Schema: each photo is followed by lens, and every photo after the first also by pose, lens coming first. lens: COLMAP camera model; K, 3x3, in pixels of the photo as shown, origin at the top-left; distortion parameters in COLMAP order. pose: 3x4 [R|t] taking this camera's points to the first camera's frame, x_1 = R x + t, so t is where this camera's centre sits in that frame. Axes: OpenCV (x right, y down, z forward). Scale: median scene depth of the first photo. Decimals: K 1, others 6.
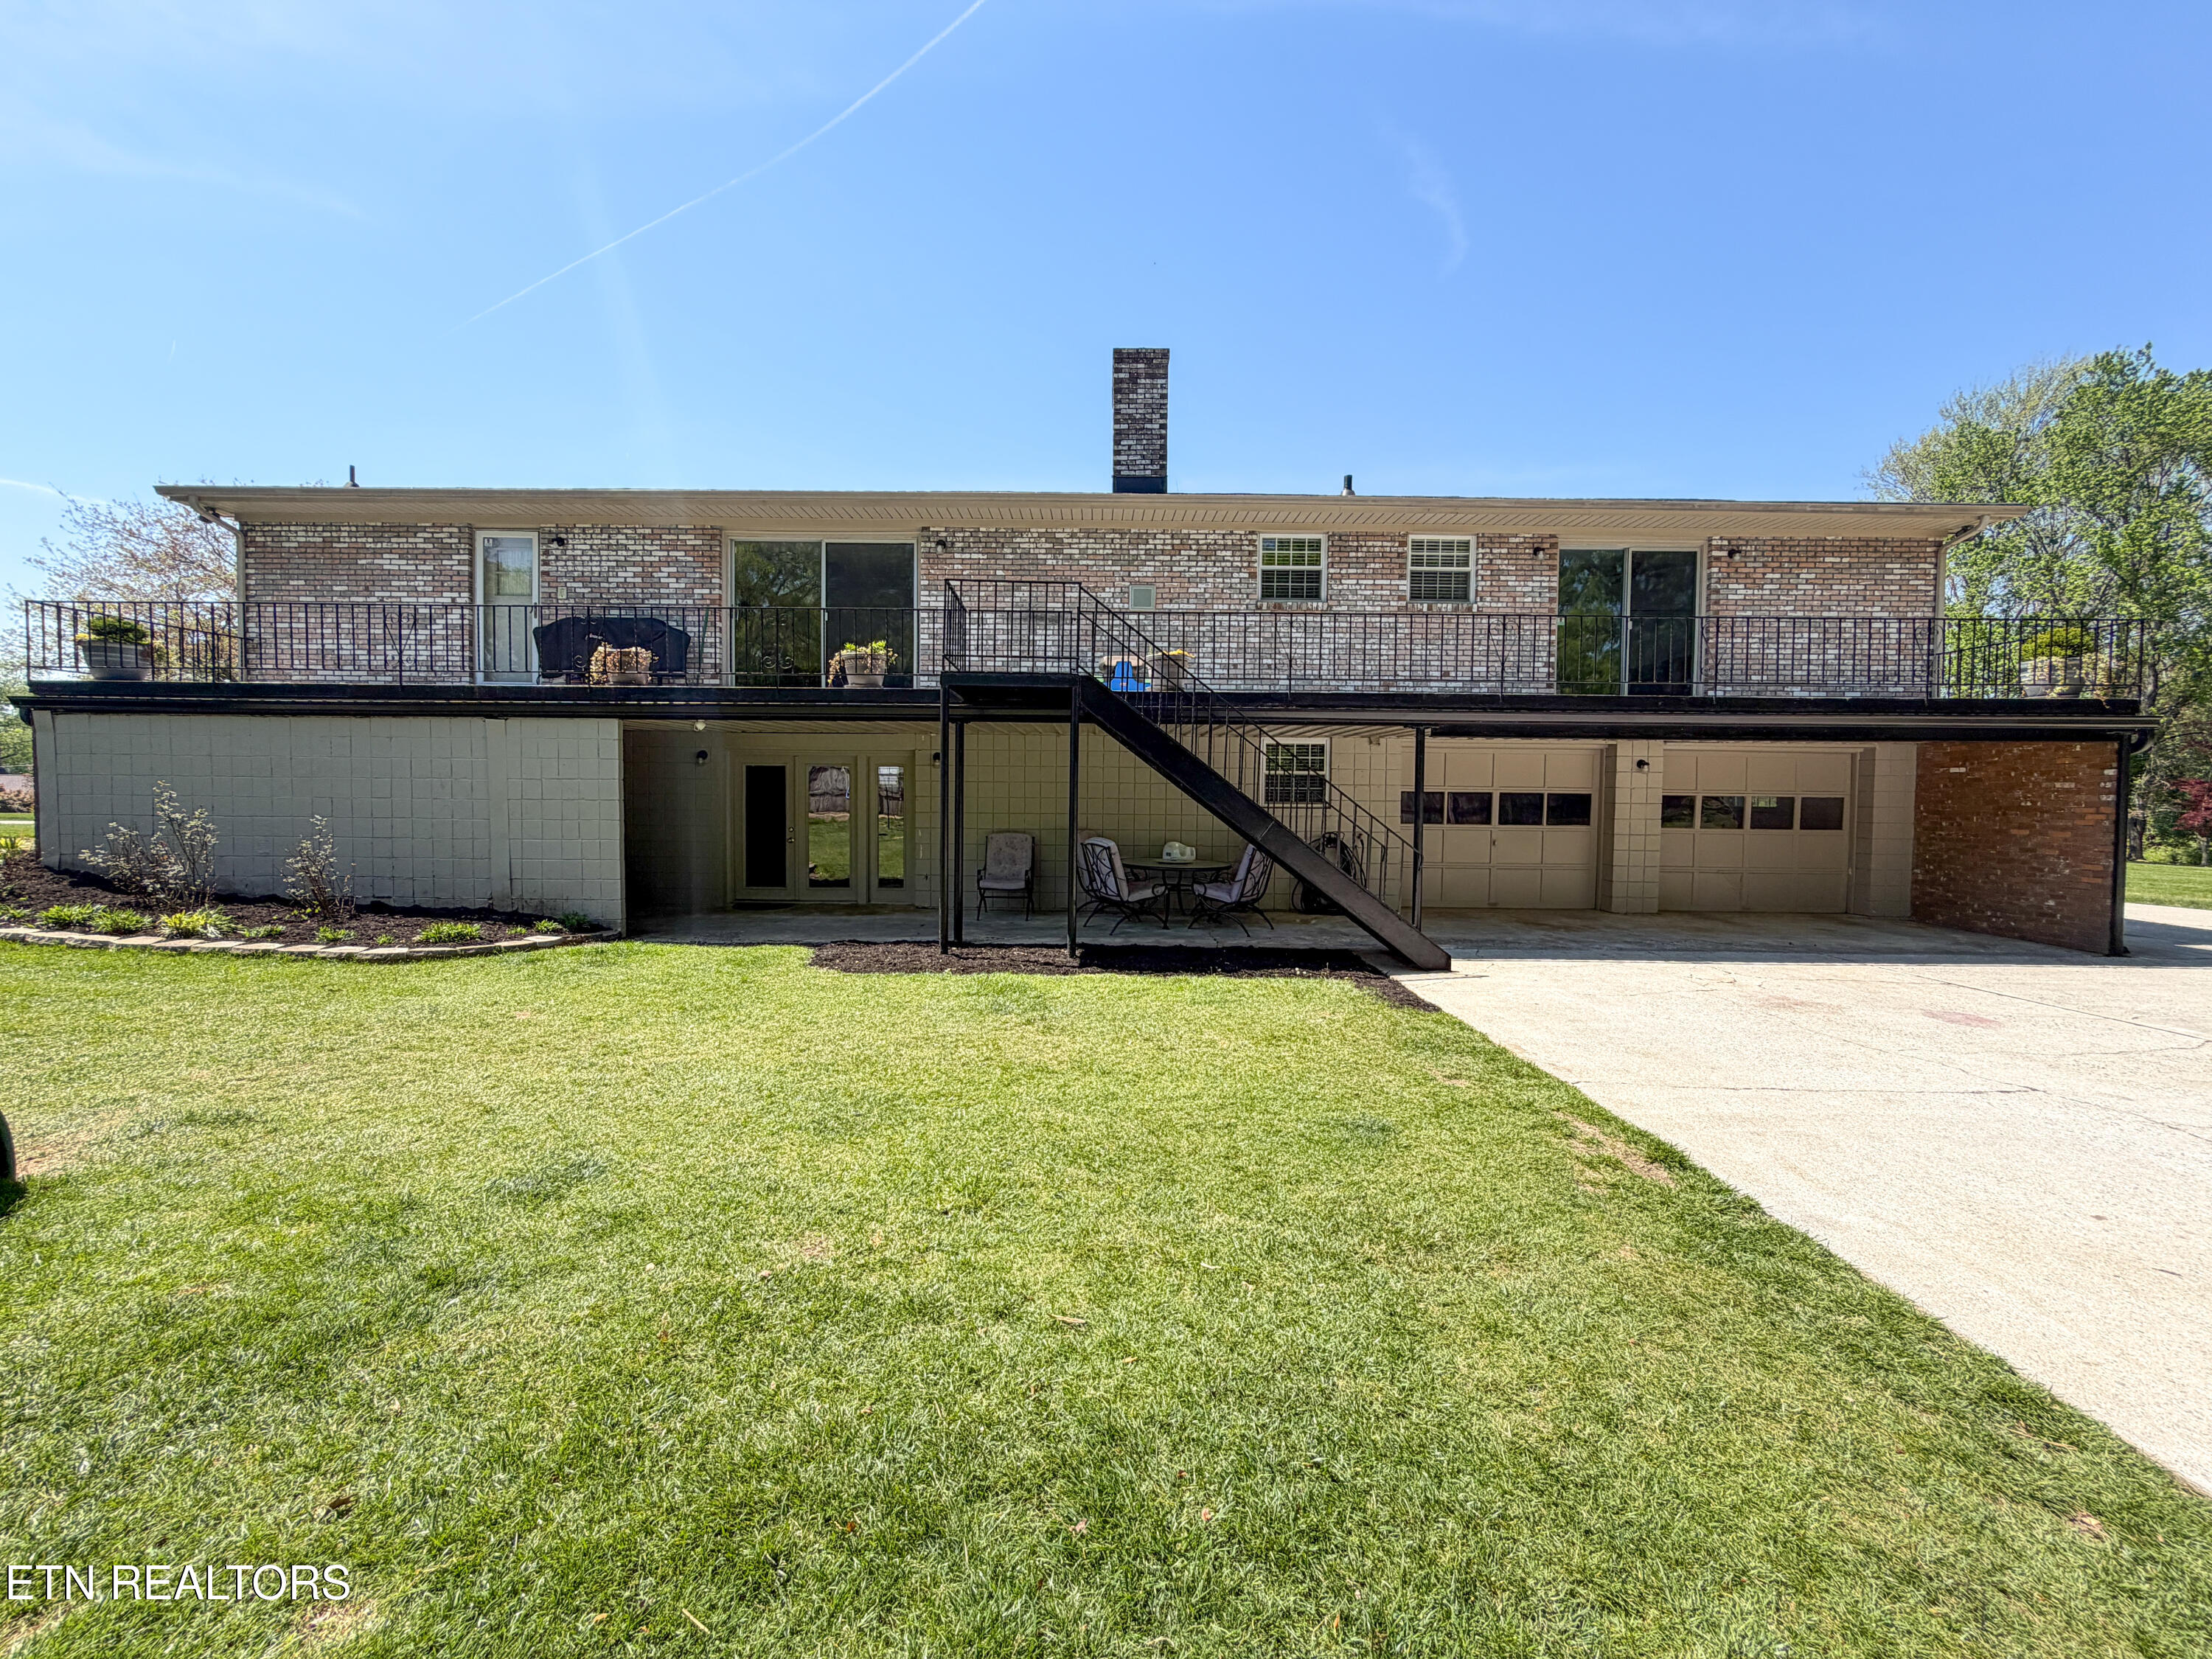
lens RADIAL K [[879.9, 0, 1099.0], [0, 879.9, 826.3], [0, 0, 1]] dist [0.000362, -0.000288]
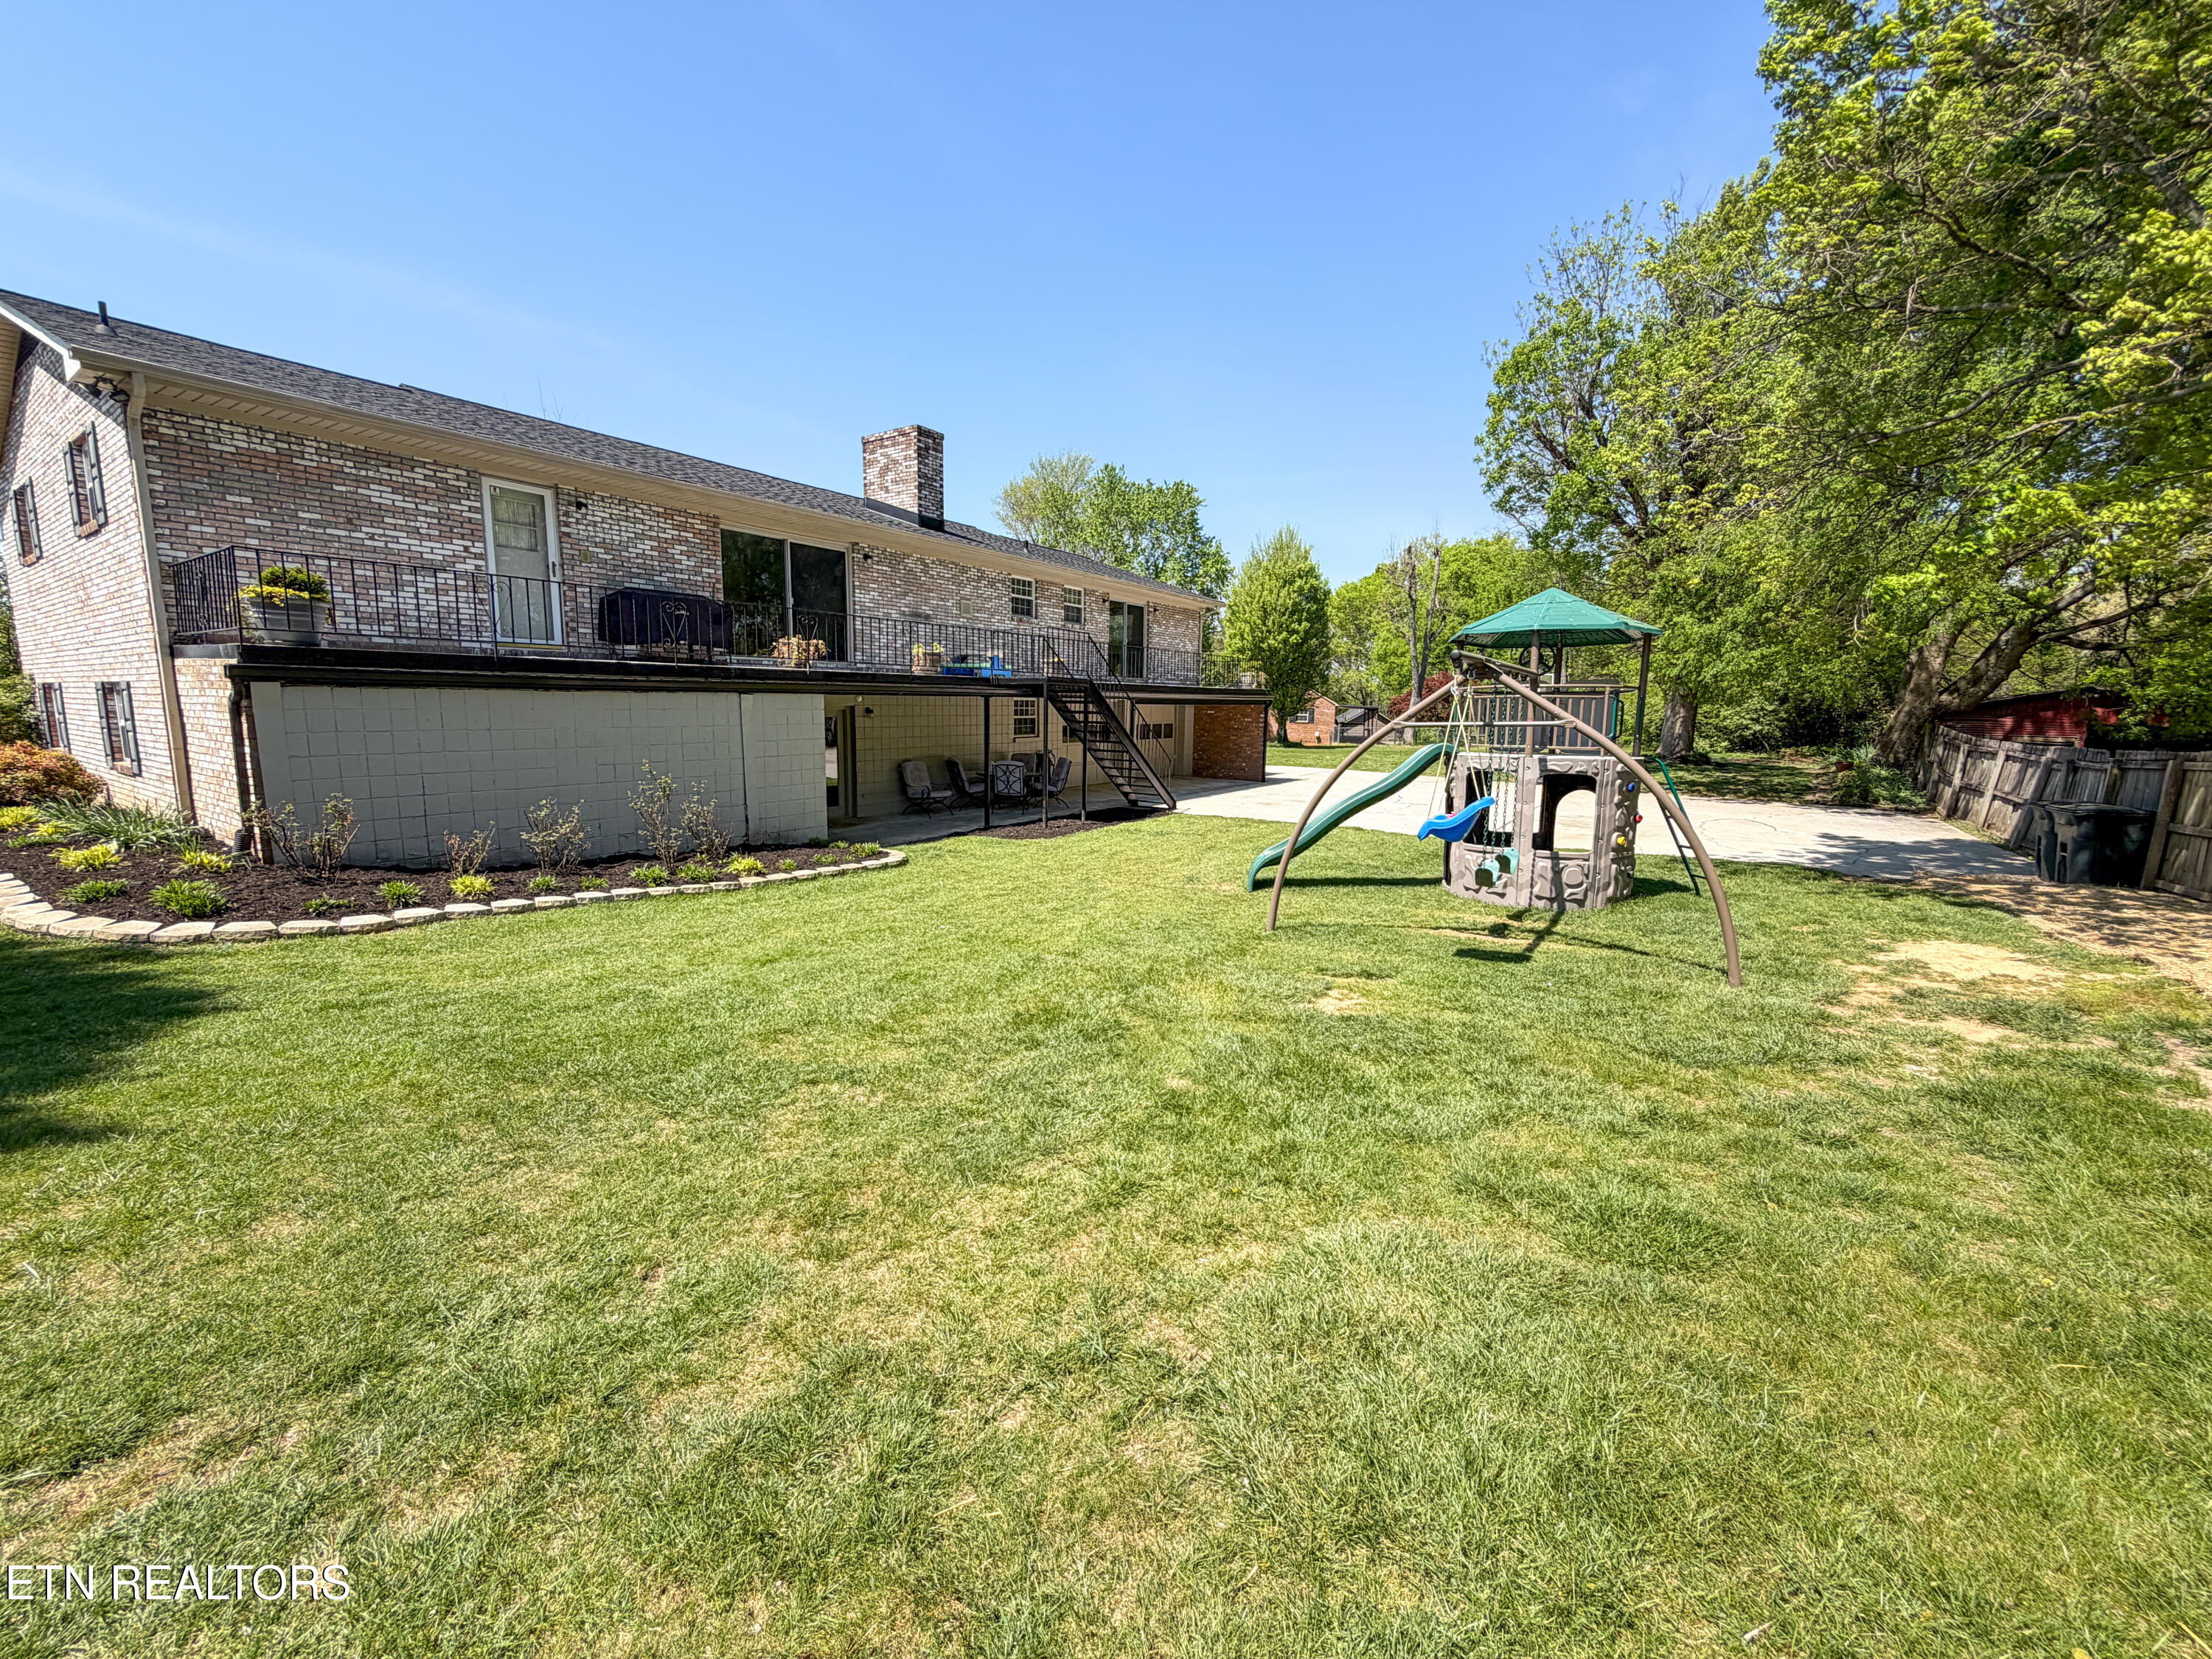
lens RADIAL K [[879.9, 0, 1099.0], [0, 879.9, 826.3], [0, 0, 1]] dist [0.000362, -0.000288]
pose [[0.558707, -0.119906, 0.820651, -1.157982], [0.023090, 0.991359, 0.129128, -0.068024], [-0.829043, -0.053196, 0.556648, -0.103275]]
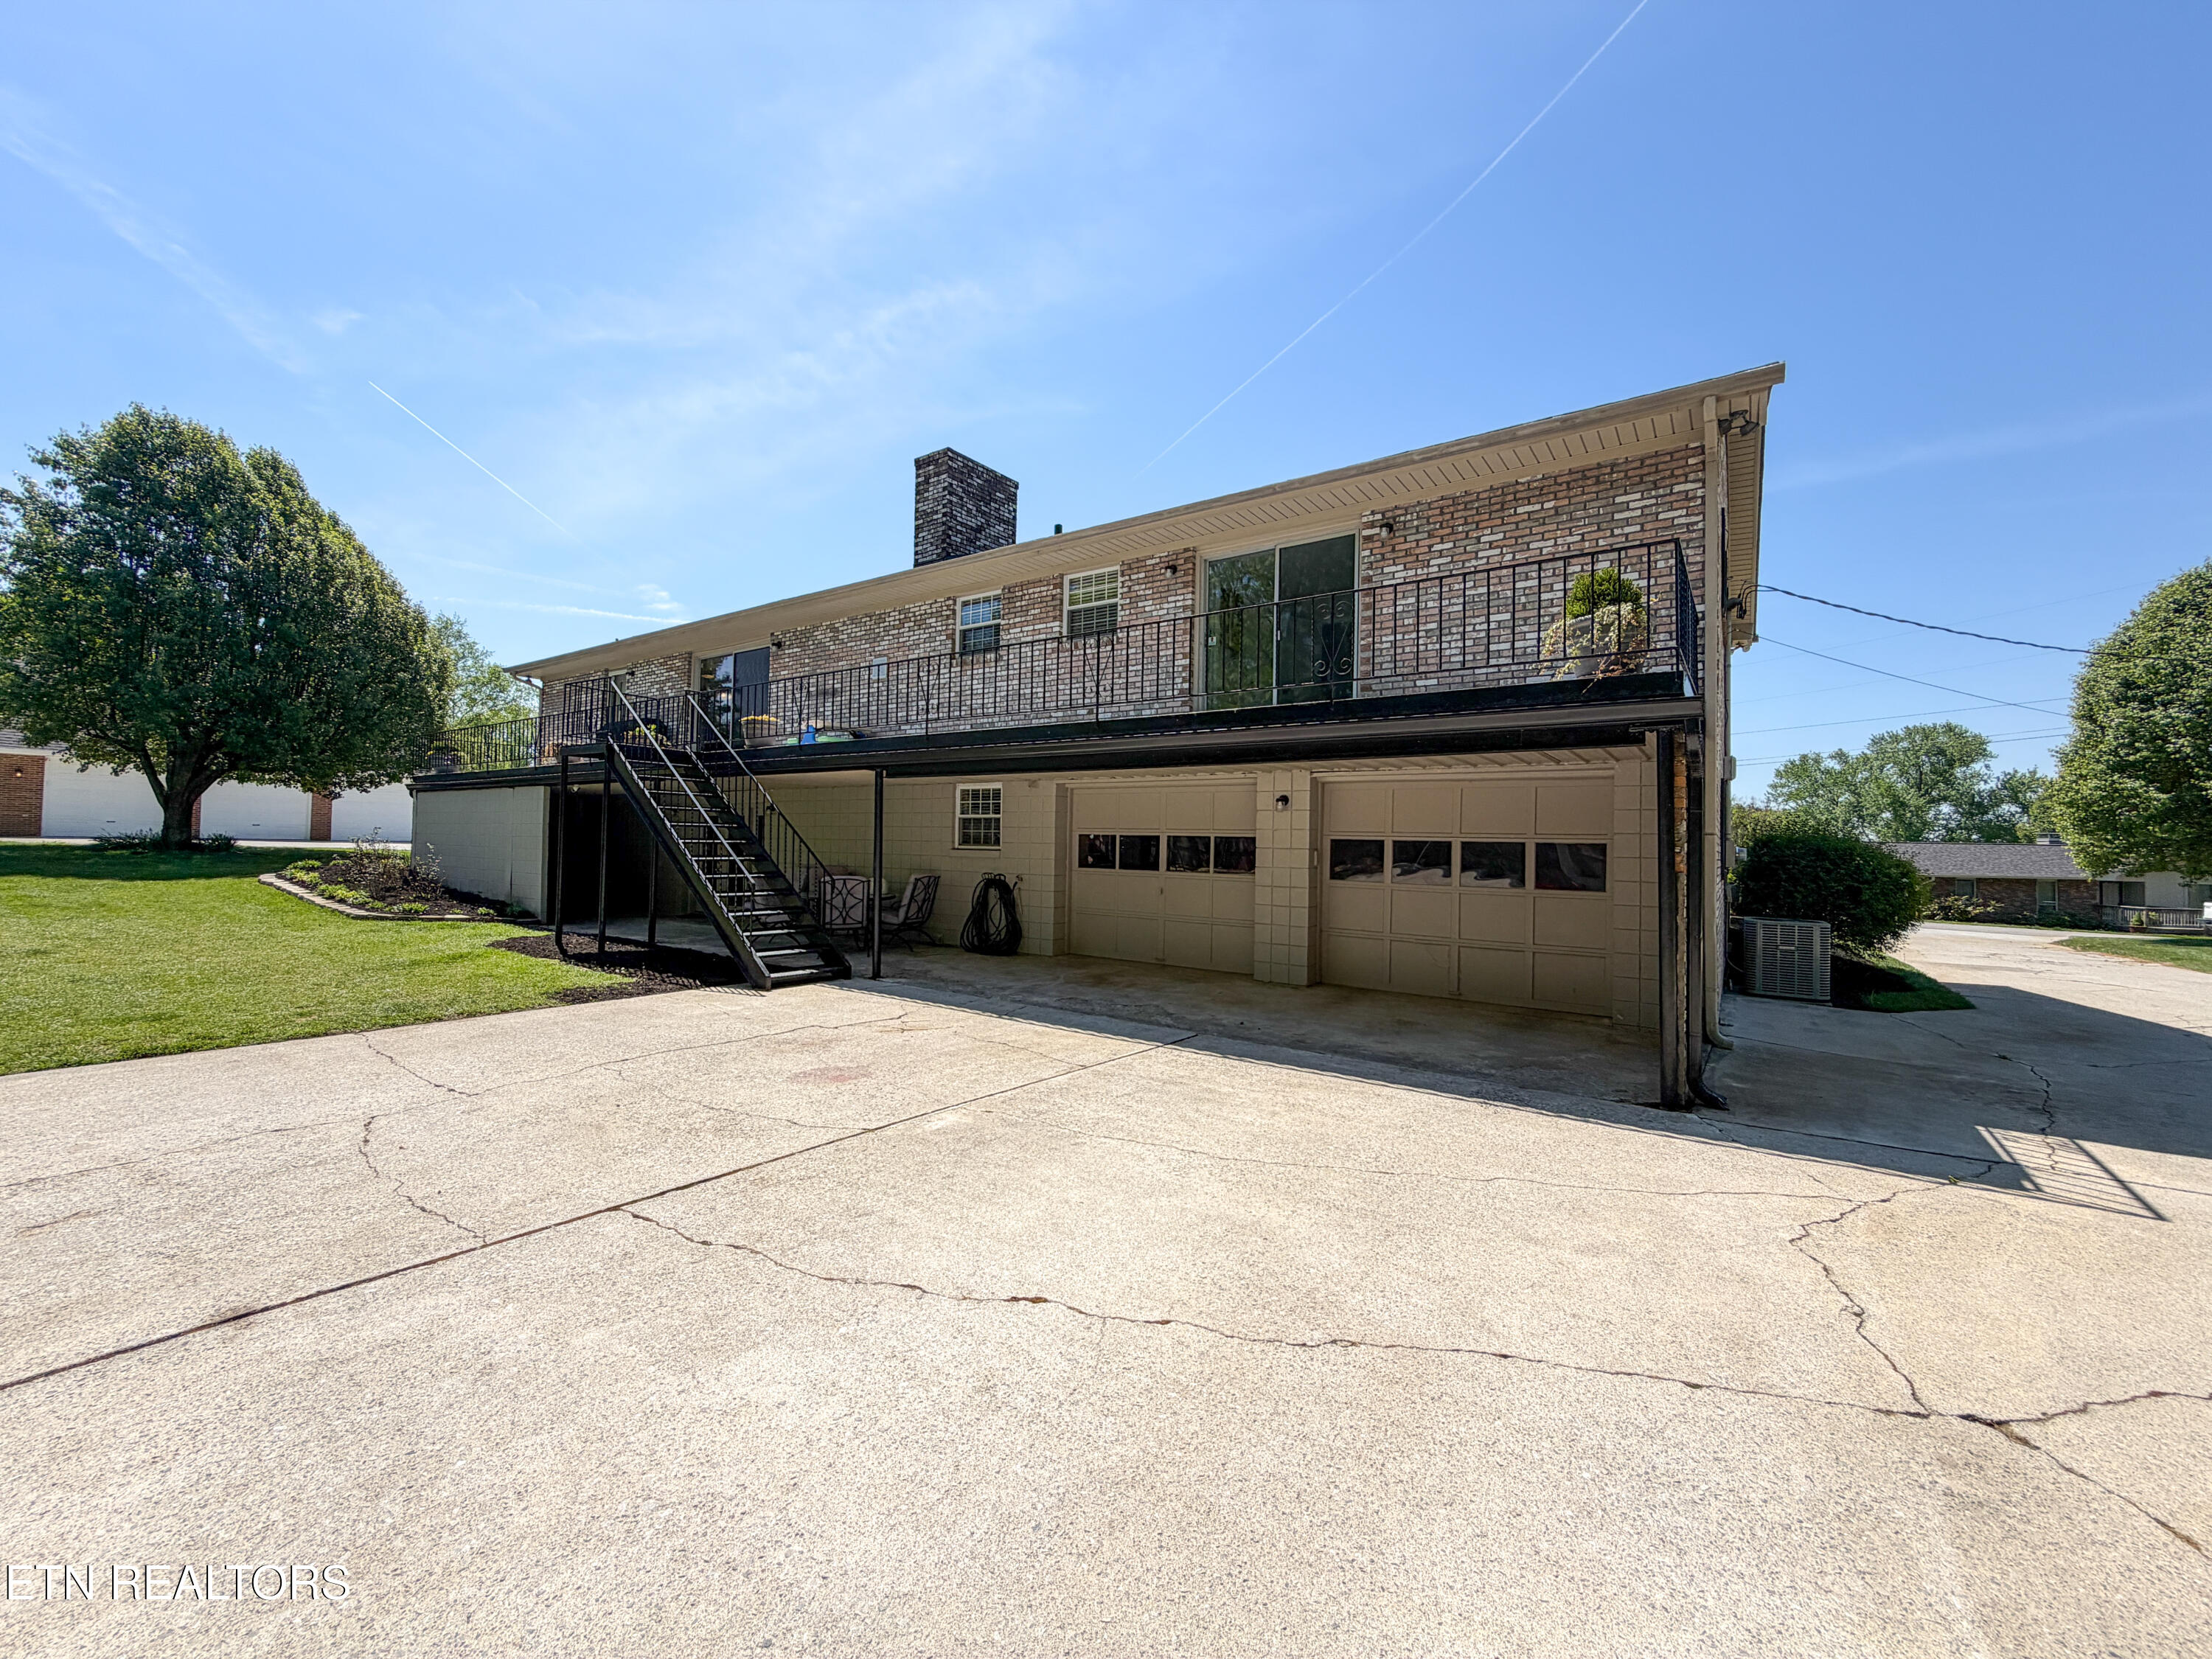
lens RADIAL K [[879.9, 0, 1099.0], [0, 879.9, 826.3], [0, 0, 1]] dist [0.000362, -0.000288]
pose [[0.812550, -0.005273, -0.582867, 0.955462], [-0.033046, 0.997934, -0.055096, 0.004550], [0.581954, 0.064030, 0.810697, 0.234470]]
